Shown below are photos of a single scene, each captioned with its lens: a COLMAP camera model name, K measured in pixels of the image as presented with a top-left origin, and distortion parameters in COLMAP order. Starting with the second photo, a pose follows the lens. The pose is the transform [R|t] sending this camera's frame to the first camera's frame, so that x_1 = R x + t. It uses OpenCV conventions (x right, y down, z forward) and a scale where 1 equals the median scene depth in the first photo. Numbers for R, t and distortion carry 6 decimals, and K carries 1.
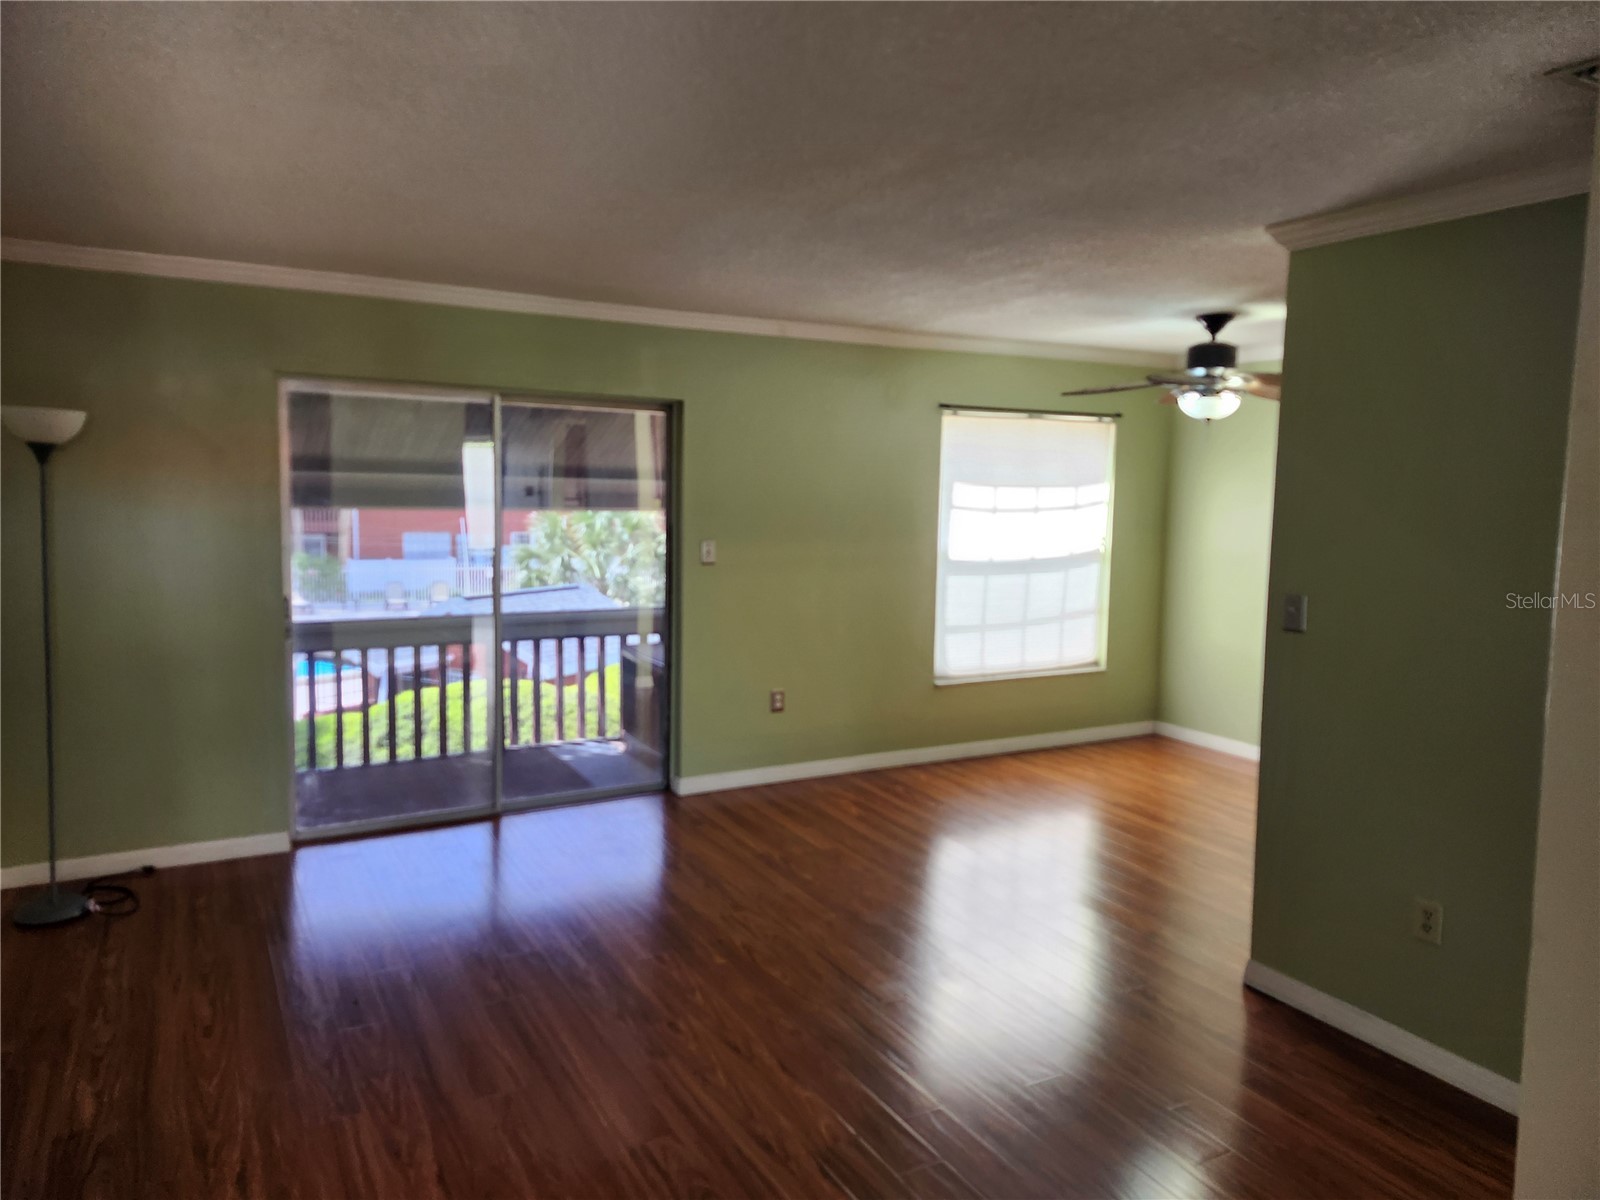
lens RADIAL K [[1097.0, 0, 809.8], [0, 1097.0, 591.6], [0, 0, 1]] dist [0.085244, -0.070247]
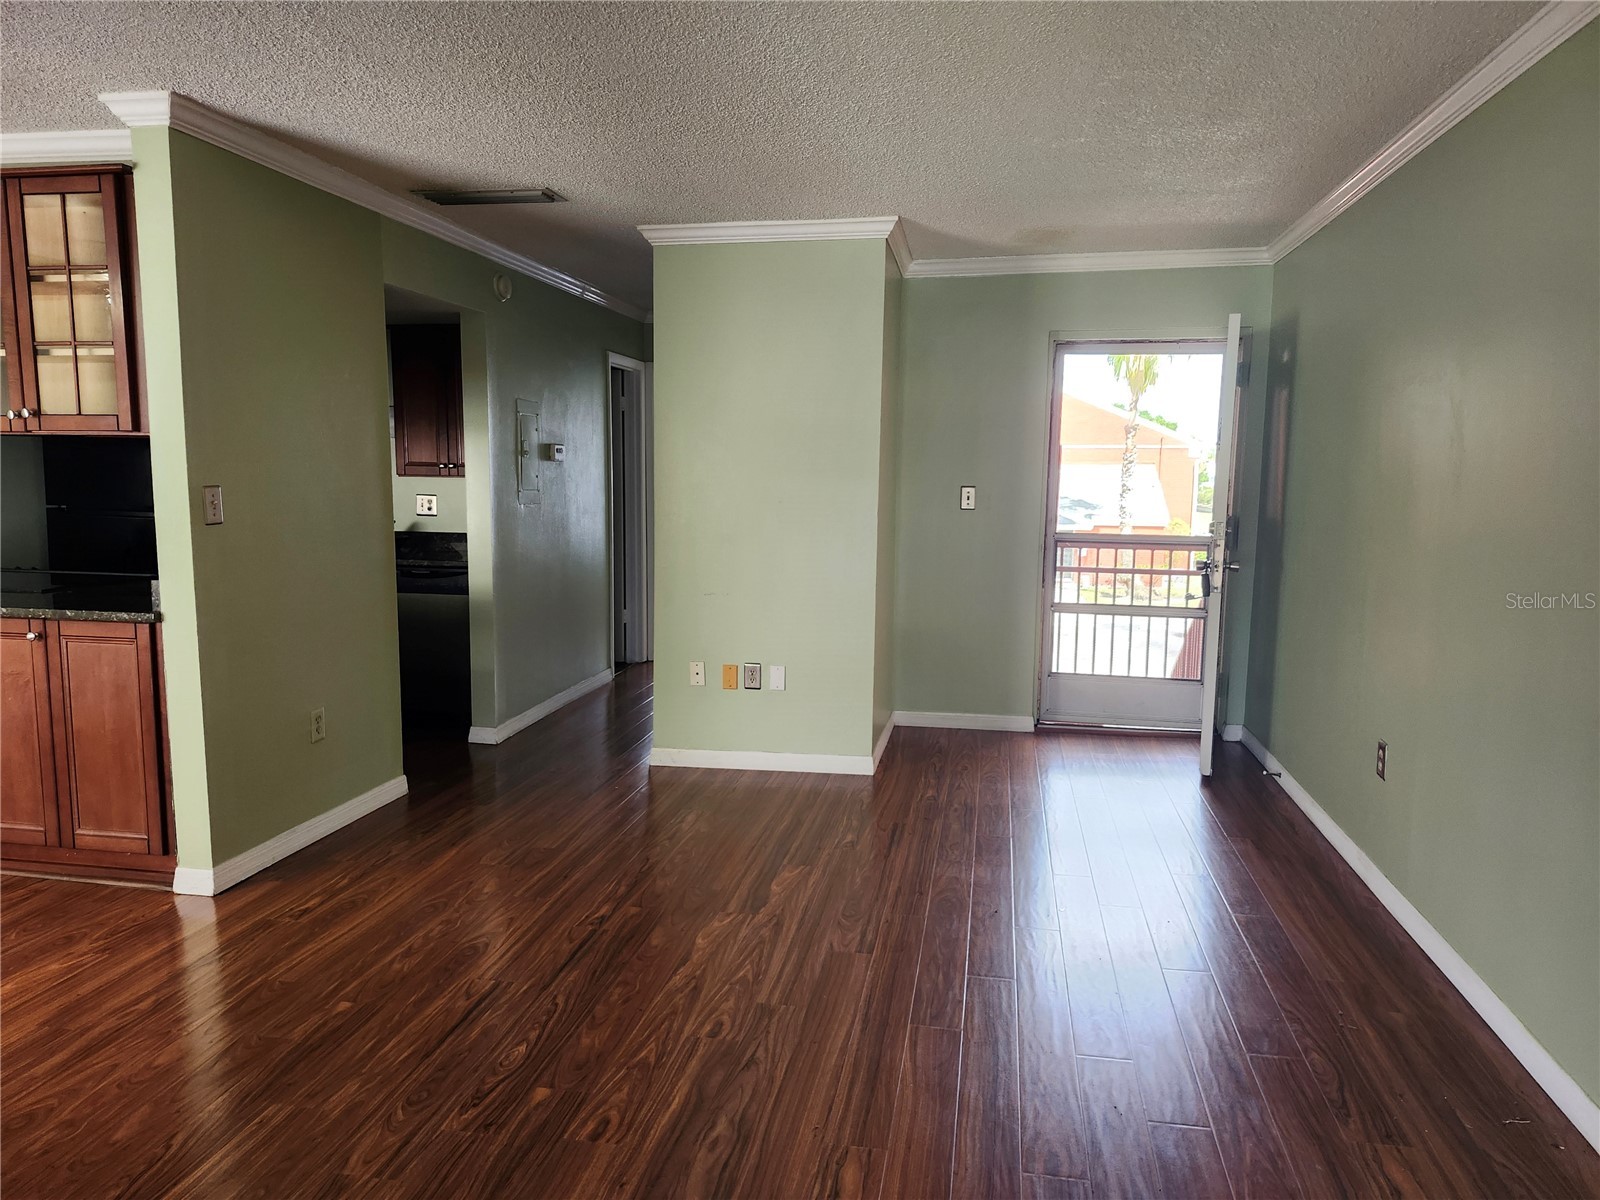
lens RADIAL K [[1097.0, 0, 809.8], [0, 1097.0, 591.6], [0, 0, 1]] dist [0.085244, -0.070247]
pose [[-0.770945, -0.099689, 0.629051, -0.650758], [0.036159, 0.979231, 0.199499, -0.090329], [-0.635874, 0.176548, -0.751329, 1.486011]]
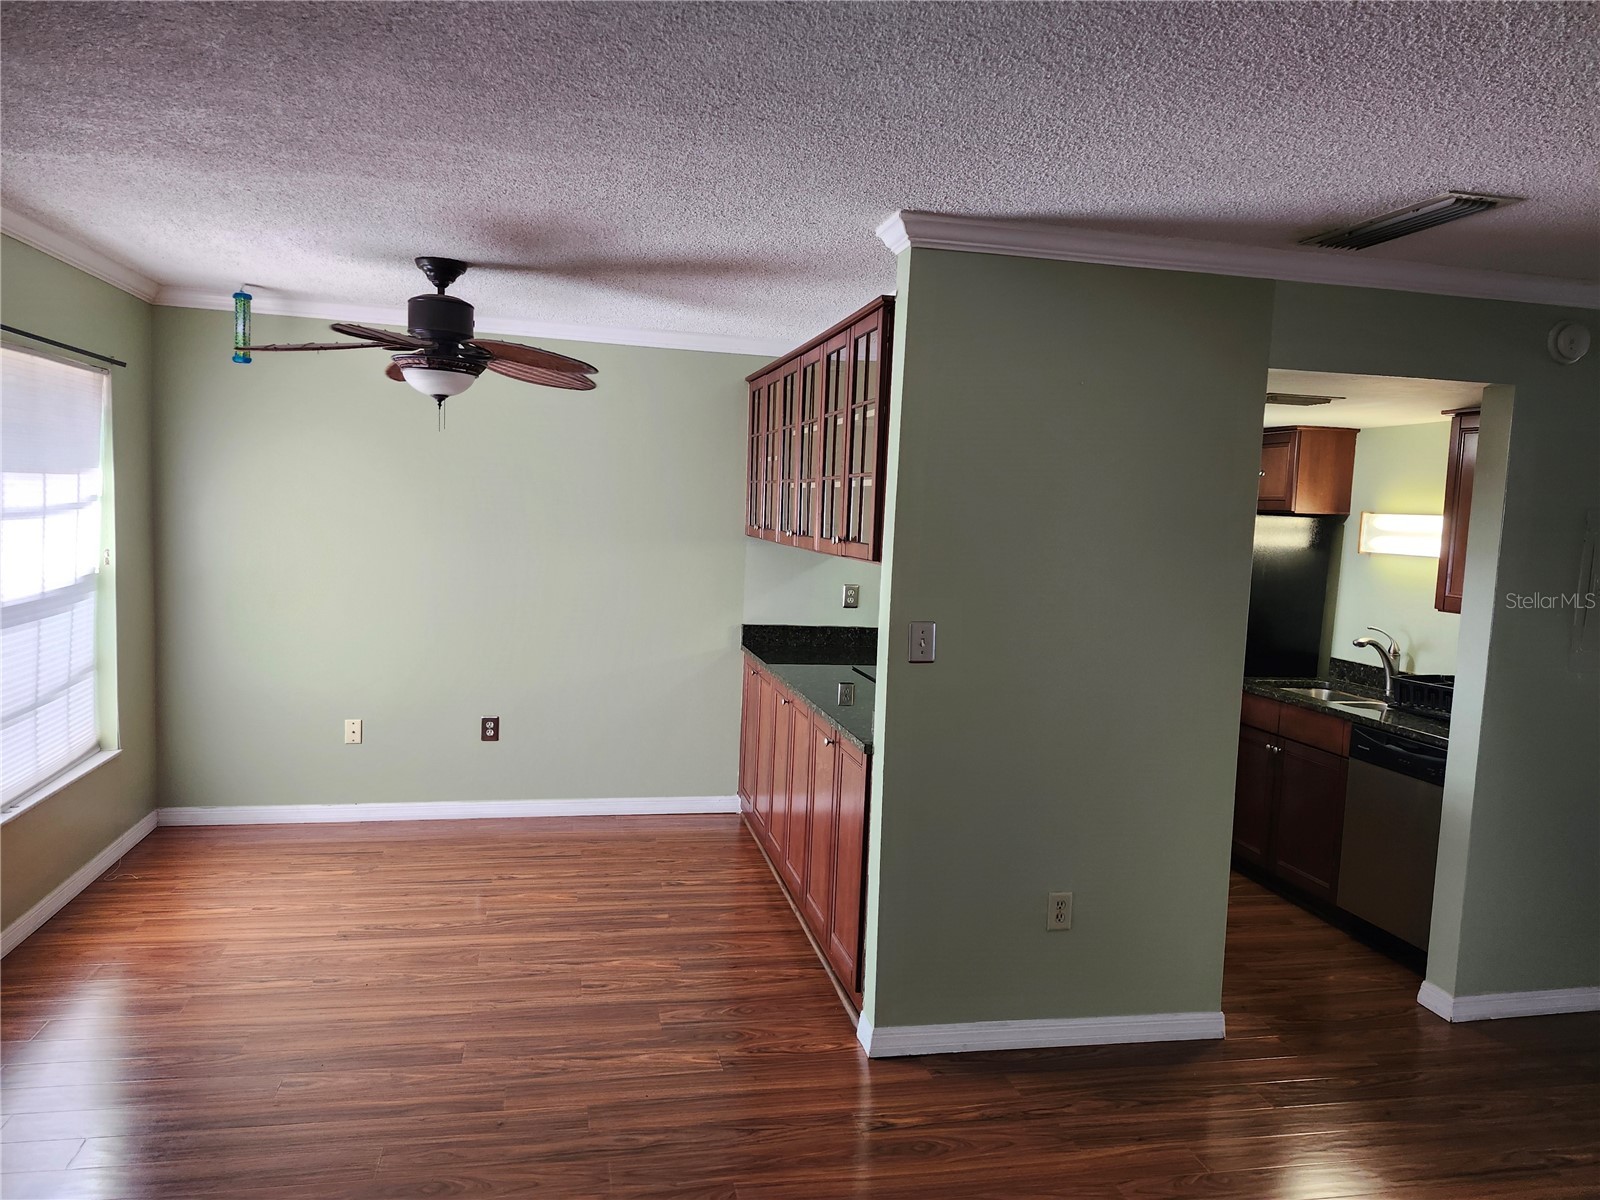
lens RADIAL K [[1110.4, 0, 800.0], [0, 1110.4, 600.0], [0, 0, 1]] dist [0.086970, -0.107727]
pose [[0.297865, -0.092684, 0.950098, -0.500879], [0.057377, 0.995214, 0.079097, -0.101257], [-0.952882, 0.030954, 0.301758, 0.846784]]
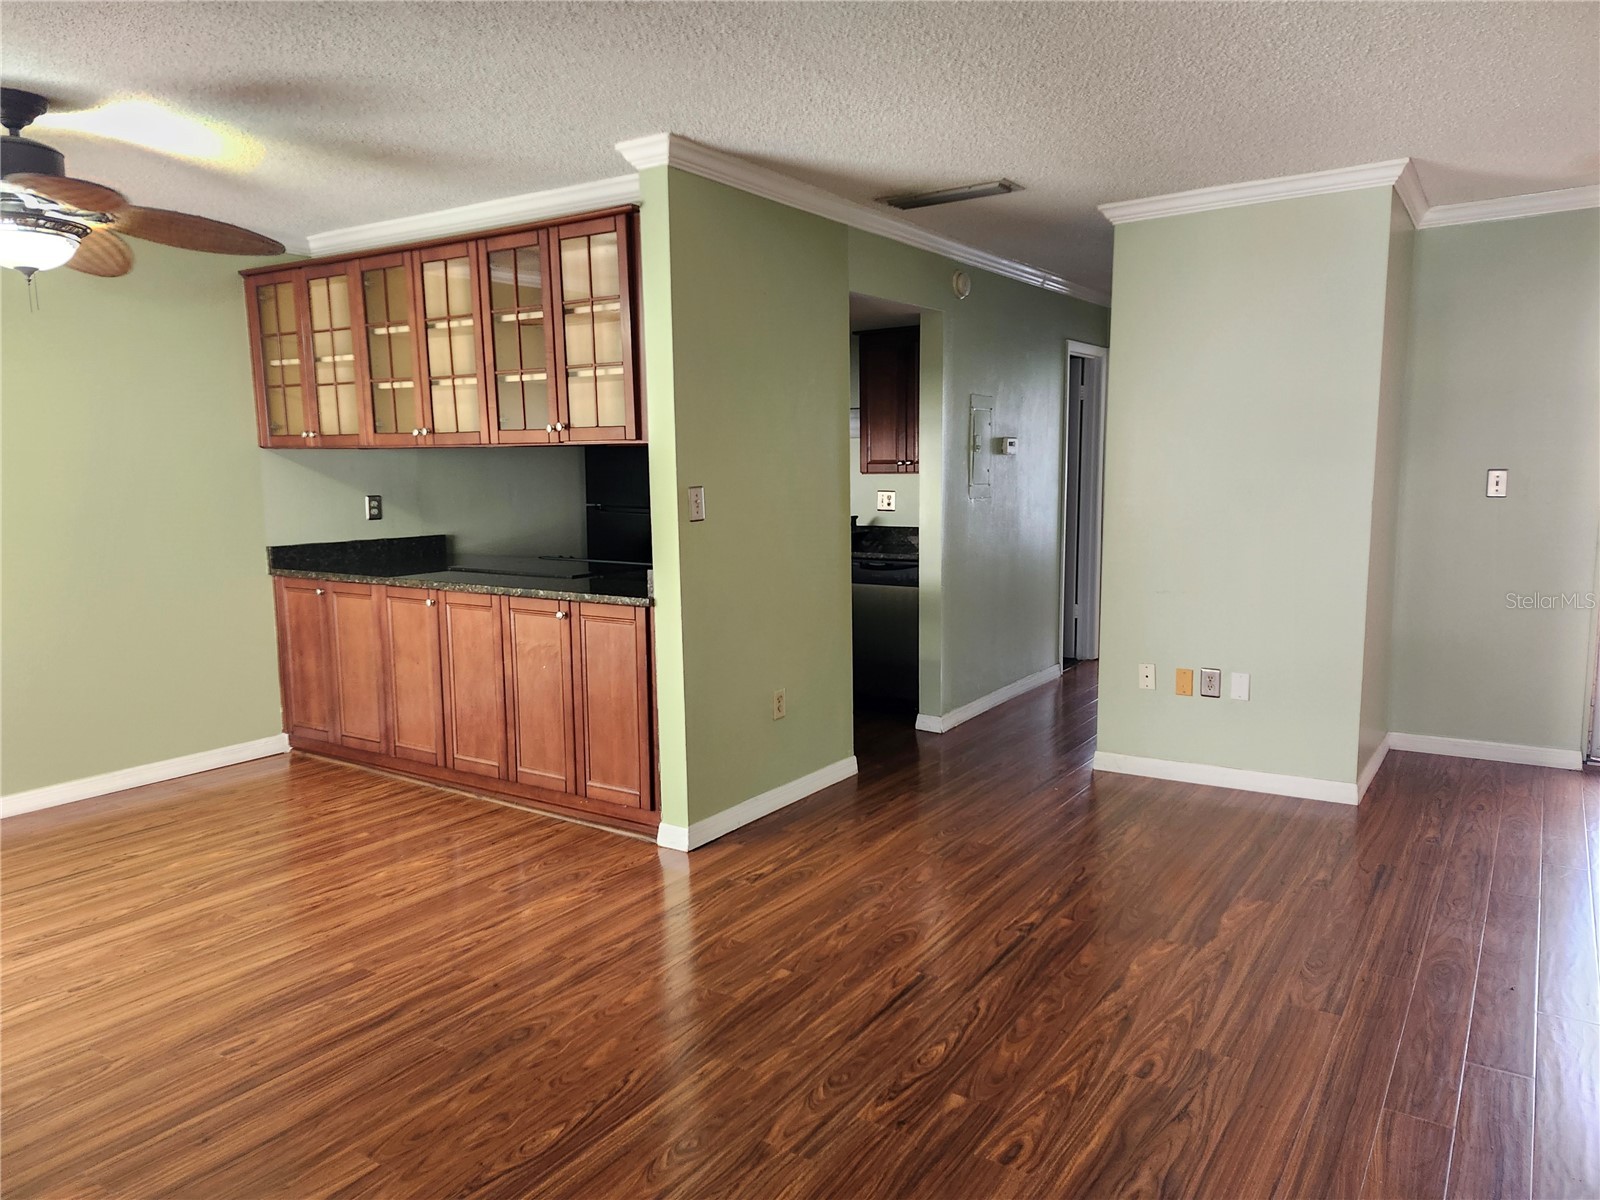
lens RADIAL K [[1093.3, 0, 823.6], [0, 1093.3, 596.6], [0, 0, 1]] dist [0.097508, -0.103209]
pose [[-0.460493, -0.127112, 0.878515, -0.638219], [0.087012, 0.978464, 0.187183, -0.089379], [-0.883389, 0.162638, -0.439515, 1.444772]]
